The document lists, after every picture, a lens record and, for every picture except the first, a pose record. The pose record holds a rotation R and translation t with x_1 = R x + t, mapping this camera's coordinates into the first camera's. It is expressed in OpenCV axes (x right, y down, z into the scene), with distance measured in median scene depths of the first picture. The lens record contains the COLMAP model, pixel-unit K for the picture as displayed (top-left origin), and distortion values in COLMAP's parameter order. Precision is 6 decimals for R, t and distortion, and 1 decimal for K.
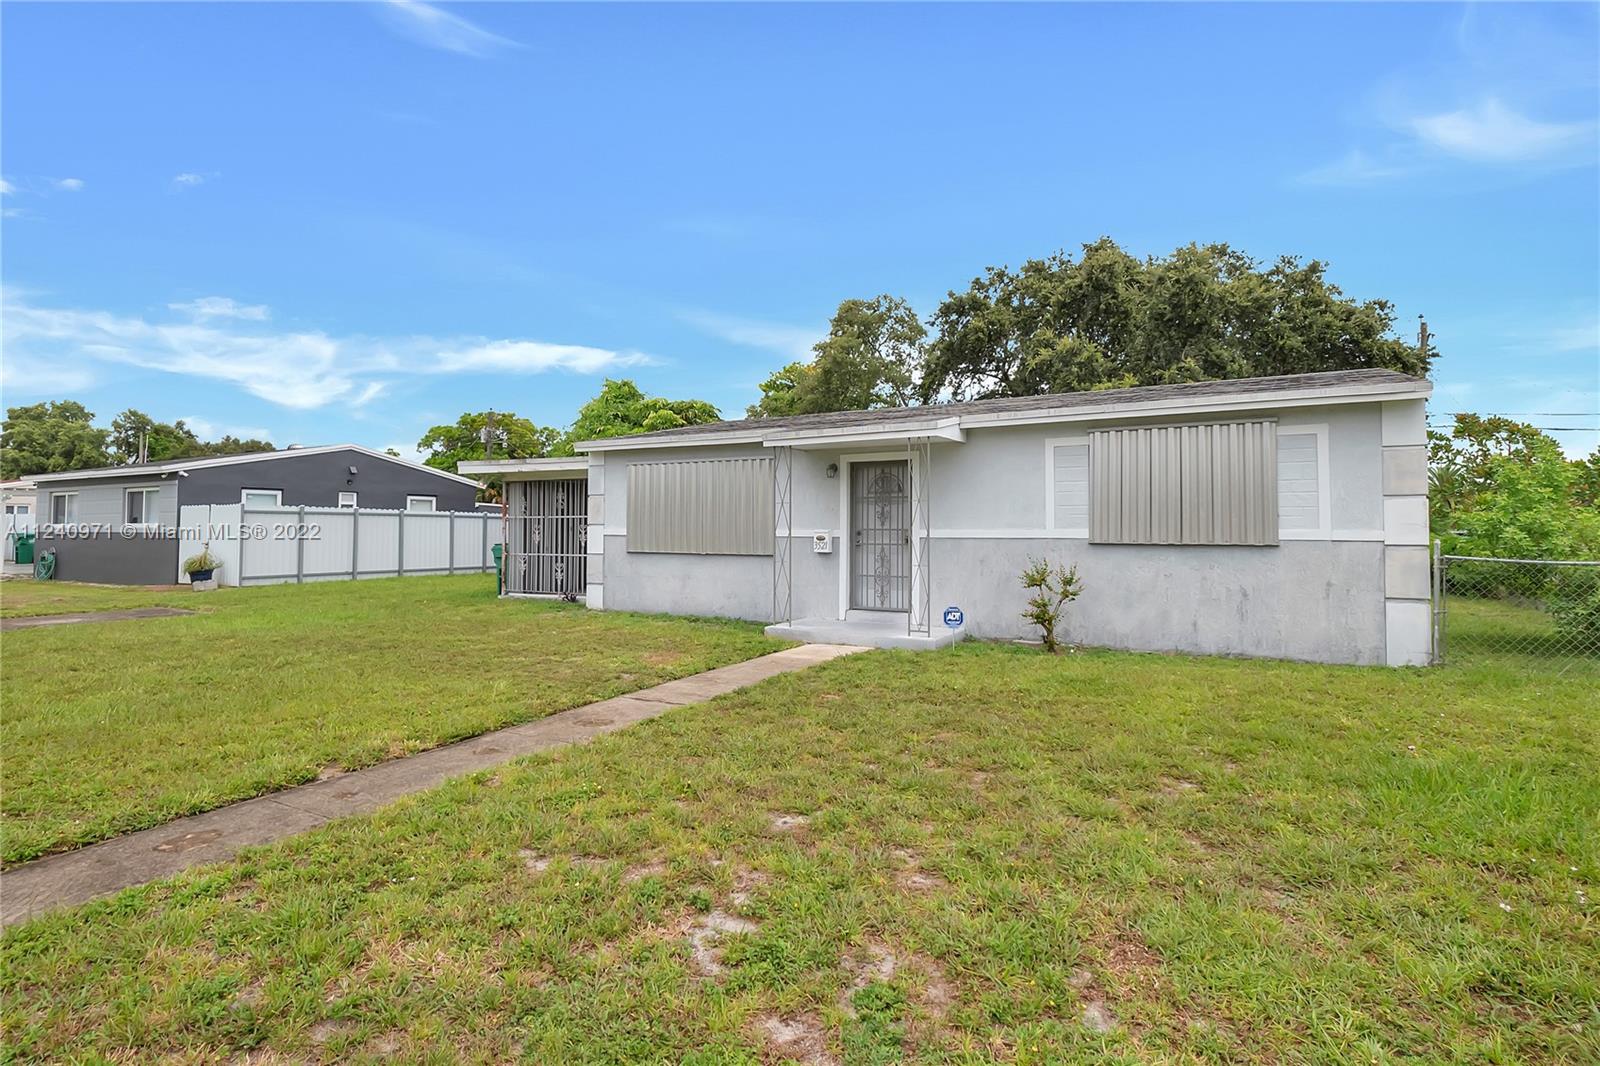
lens RADIAL K [[798.9, 0, 876.7], [0, 798.9, 502.8], [0, 0, 1]] dist [-0.002153, -0.000377]
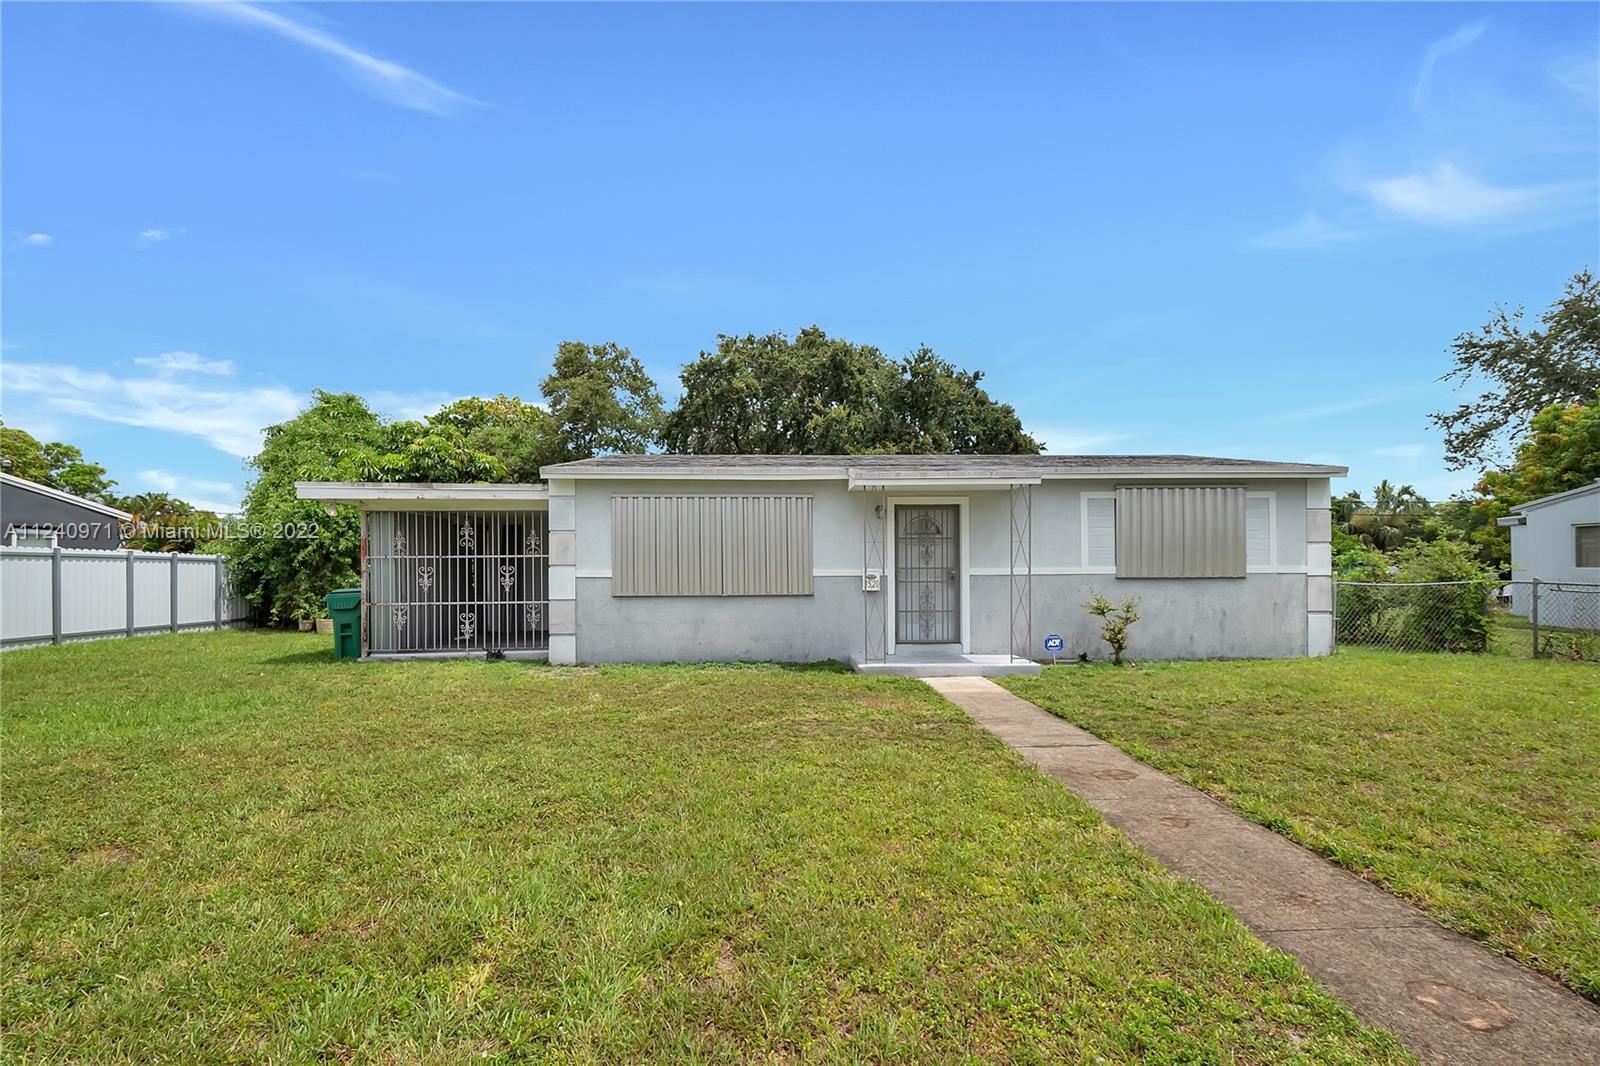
lens RADIAL K [[686.9, 0, 798.7], [0, 686.9, 561.4], [0, 0, 1]] dist [0.001684, -0.000705]
pose [[0.861865, 0.000117, 0.507139, -0.619150], [-0.009045, 0.999844, 0.015142, 0.011638], [-0.507058, -0.017638, 0.861731, 0.289003]]
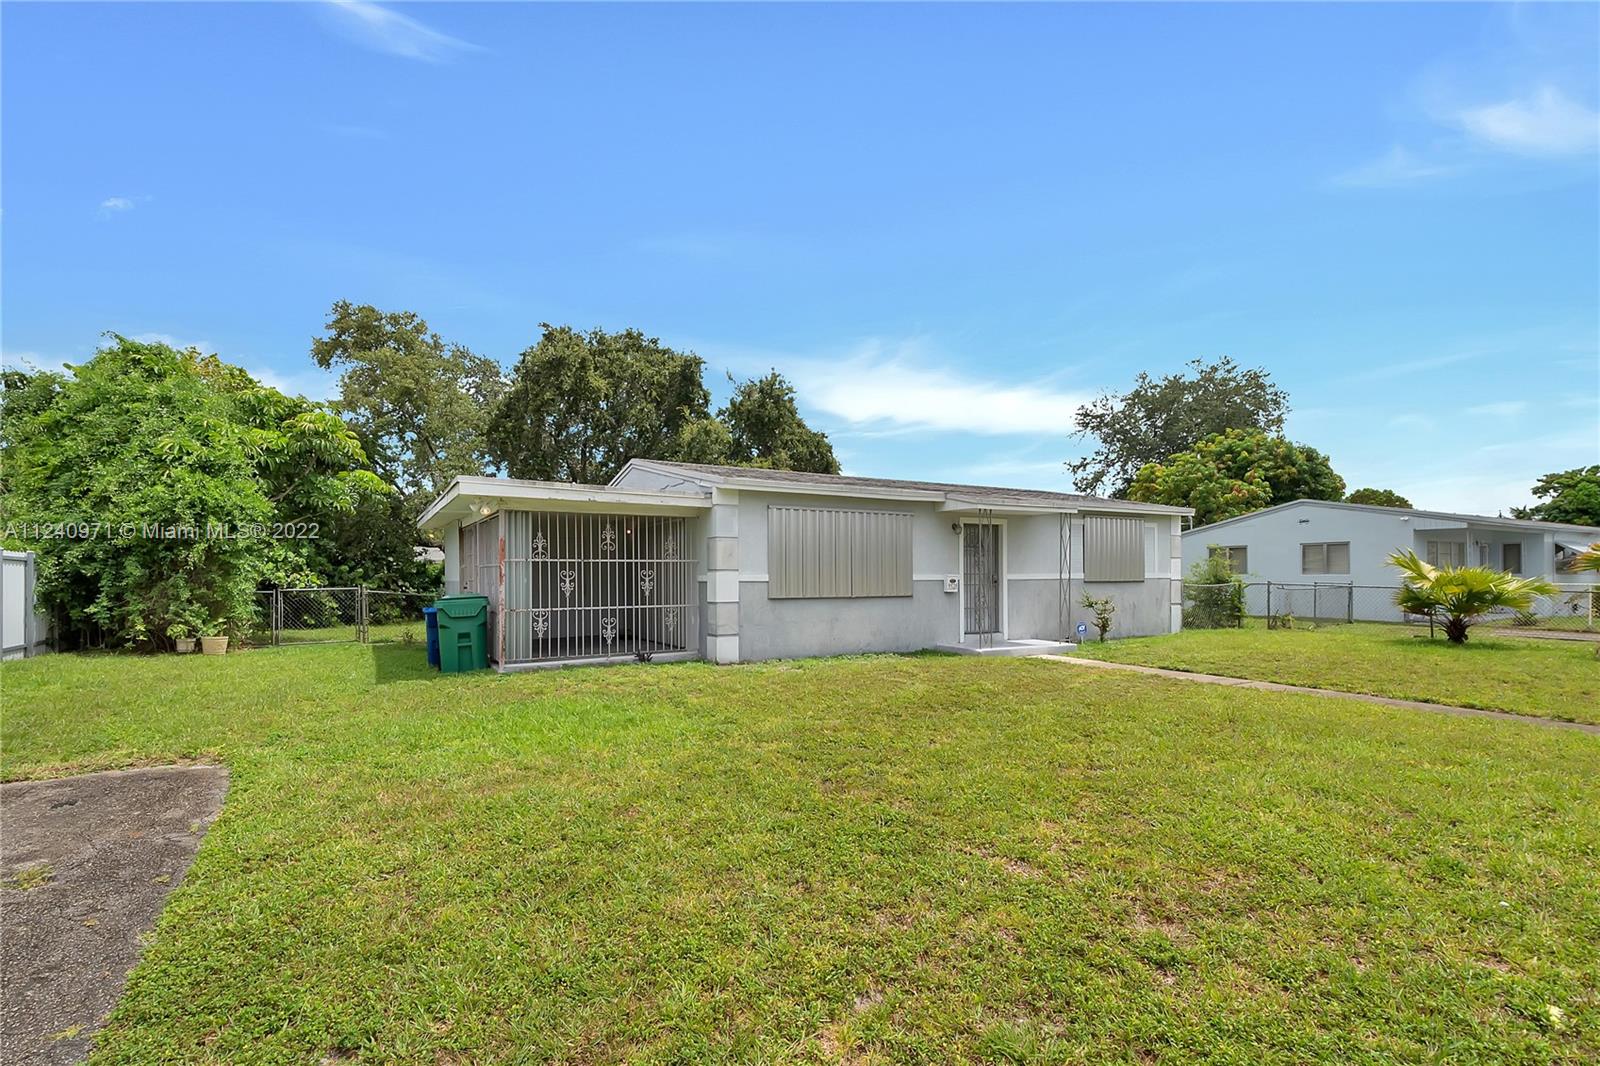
lens RADIAL K [[705.9, 0, 796.3], [0, 705.9, 566.0], [0, 0, 1]] dist [-0.001904, -0.000892]
pose [[0.548163, 0.009121, 0.836322, -1.198625], [-0.022214, 0.999747, 0.003657, 0.021878], [-0.836077, -0.020582, 0.548226, 0.601103]]
